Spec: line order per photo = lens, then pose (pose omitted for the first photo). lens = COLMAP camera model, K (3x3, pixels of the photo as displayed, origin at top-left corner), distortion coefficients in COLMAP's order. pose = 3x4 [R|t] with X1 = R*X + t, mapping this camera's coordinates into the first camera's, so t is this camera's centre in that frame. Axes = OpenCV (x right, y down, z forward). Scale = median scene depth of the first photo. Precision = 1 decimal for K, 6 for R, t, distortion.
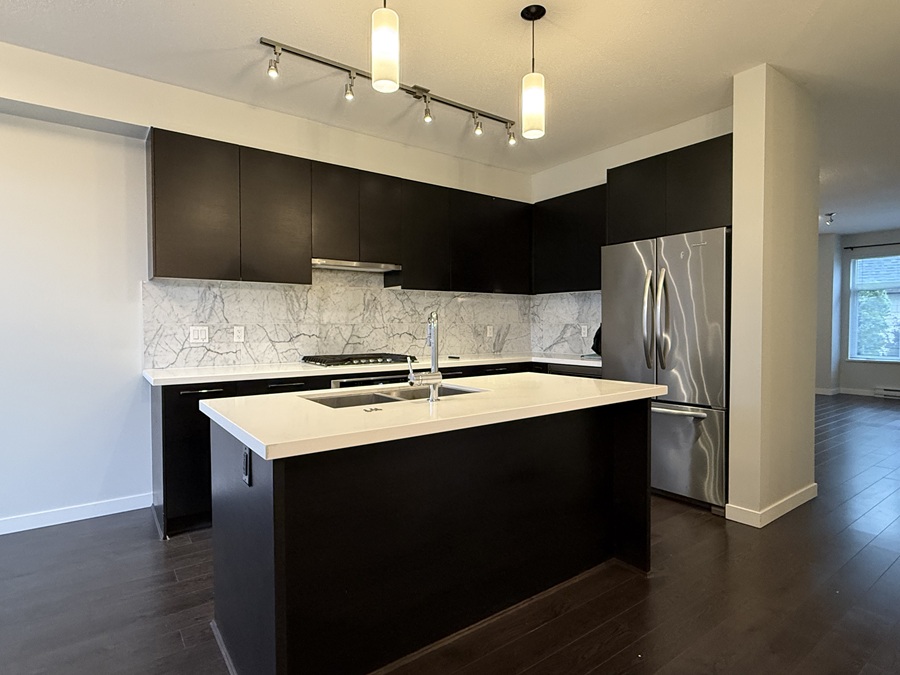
lens RADIAL K [[490.5, 0, 447.2], [0, 490.5, 335.2], [0, 0, 1]] dist [0.005449, -0.001583]
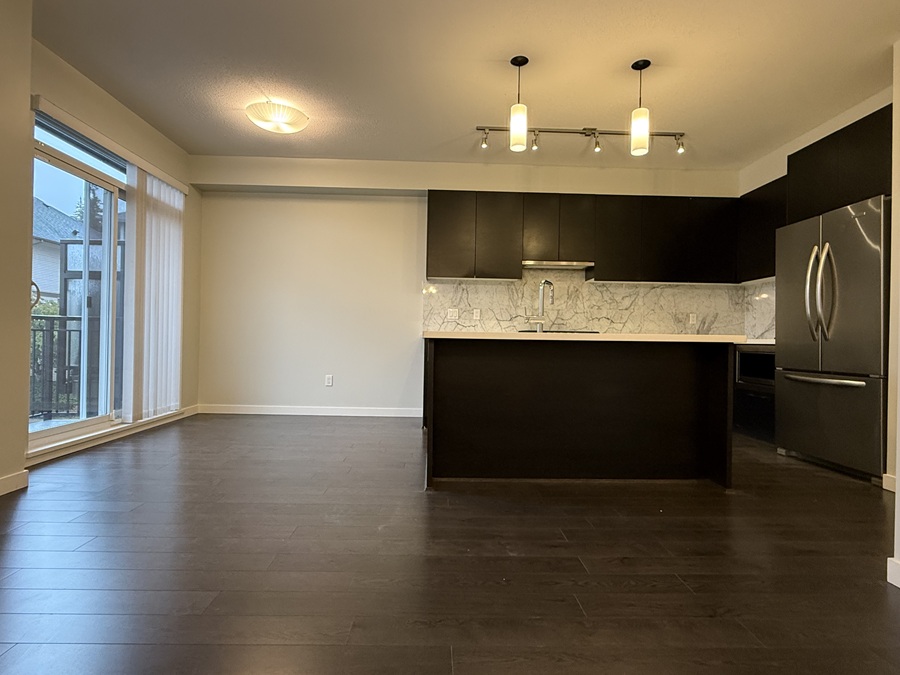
lens RADIAL K [[468.4, 0, 449.8], [0, 468.4, 335.7], [0, 0, 1]] dist [0.001003, 0.000307]
pose [[0.825358, 0.012836, -0.564464, 0.300905], [-0.031035, 0.999261, -0.022656, 0.092136], [0.563756, 0.036218, 0.825147, -0.219821]]
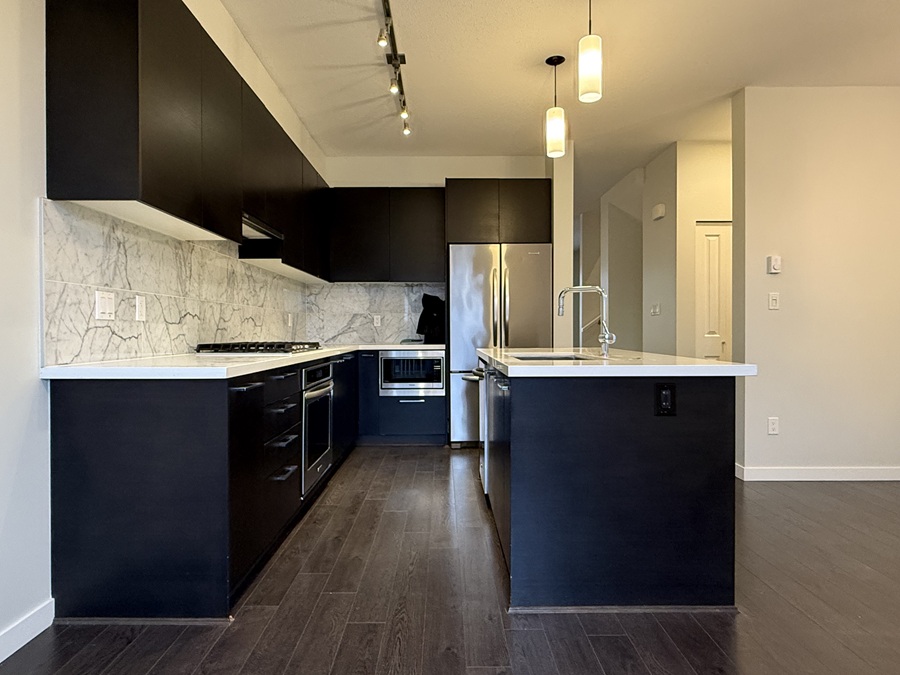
lens RADIAL K [[540.8, 0, 447.2], [0, 540.8, 335.6], [0, 0, 1]] dist [-0.005926, 0.007963]
pose [[0.587200, -0.005412, 0.809424, -0.700978], [0.016263, 0.999855, -0.005113, 0.039361], [-0.809278, 0.016166, 0.587203, 0.258781]]
